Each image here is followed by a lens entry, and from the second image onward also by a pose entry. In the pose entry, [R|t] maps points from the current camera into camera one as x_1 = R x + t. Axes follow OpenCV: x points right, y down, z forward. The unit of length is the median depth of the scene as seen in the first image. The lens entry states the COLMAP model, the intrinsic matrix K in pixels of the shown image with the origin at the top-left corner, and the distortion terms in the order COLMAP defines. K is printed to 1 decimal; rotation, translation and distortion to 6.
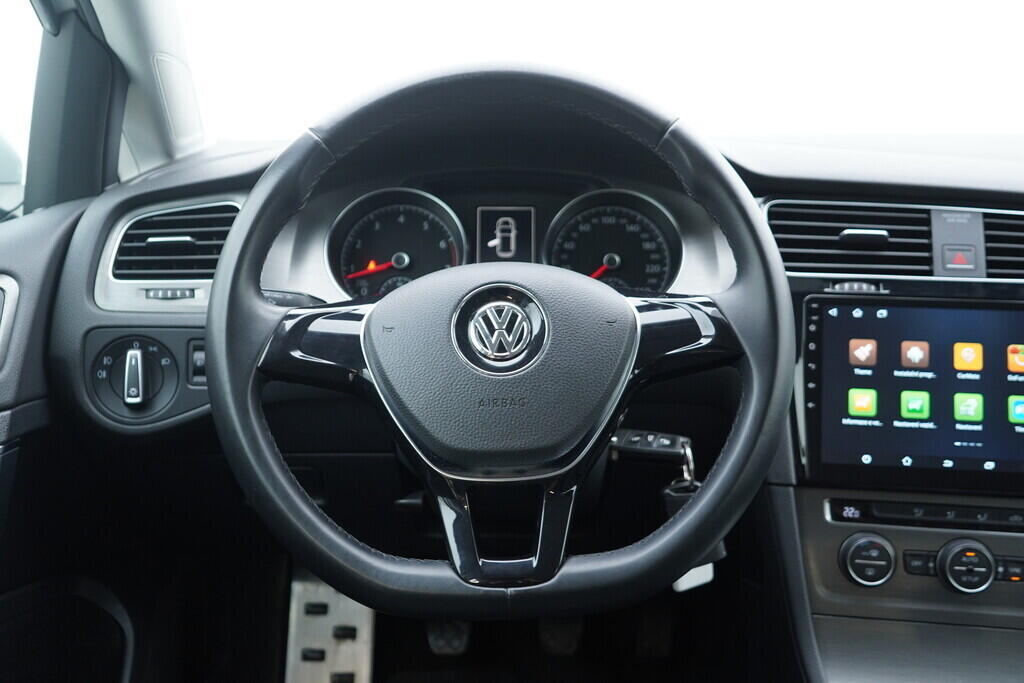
lens RADIAL K [[1052.8, 0, 517.4], [0, 1052.8, 342.1], [0, 0, 1]] dist [-0.011898, 0.000000]
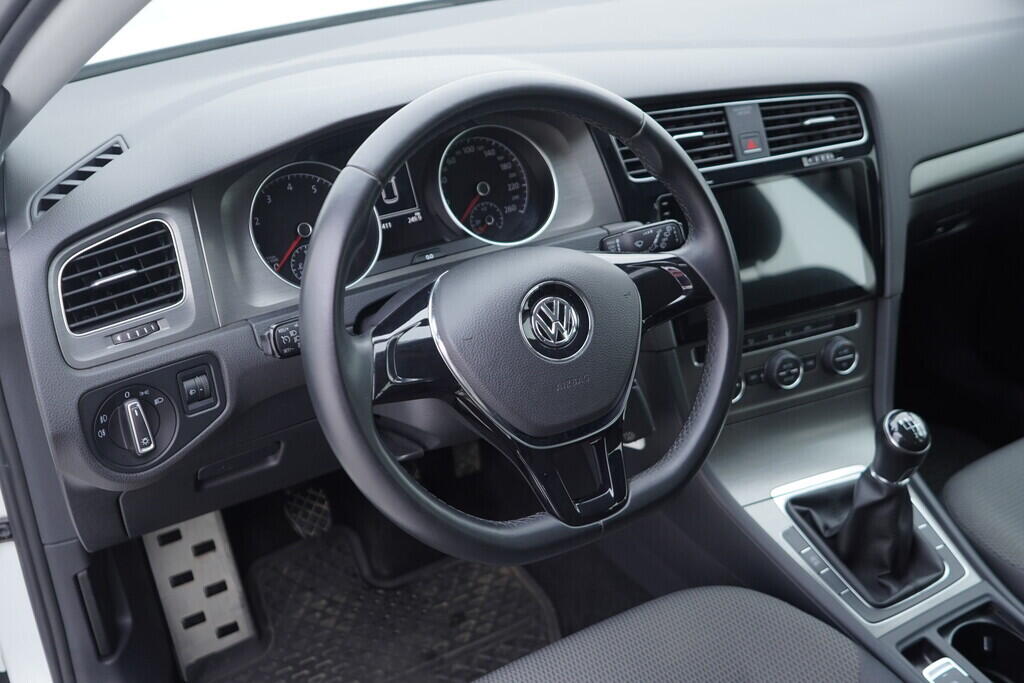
lens RADIAL K [[1052.8, 0, 511.0], [0, 1052.8, 348.2], [0, 0, 1]] dist [-0.011898, 0.000000]
pose [[0.857075, -0.272642, 0.437138, -0.460190], [0.146466, 0.942430, 0.300623, -0.272102], [-0.493934, -0.193630, 0.847665, 0.004647]]
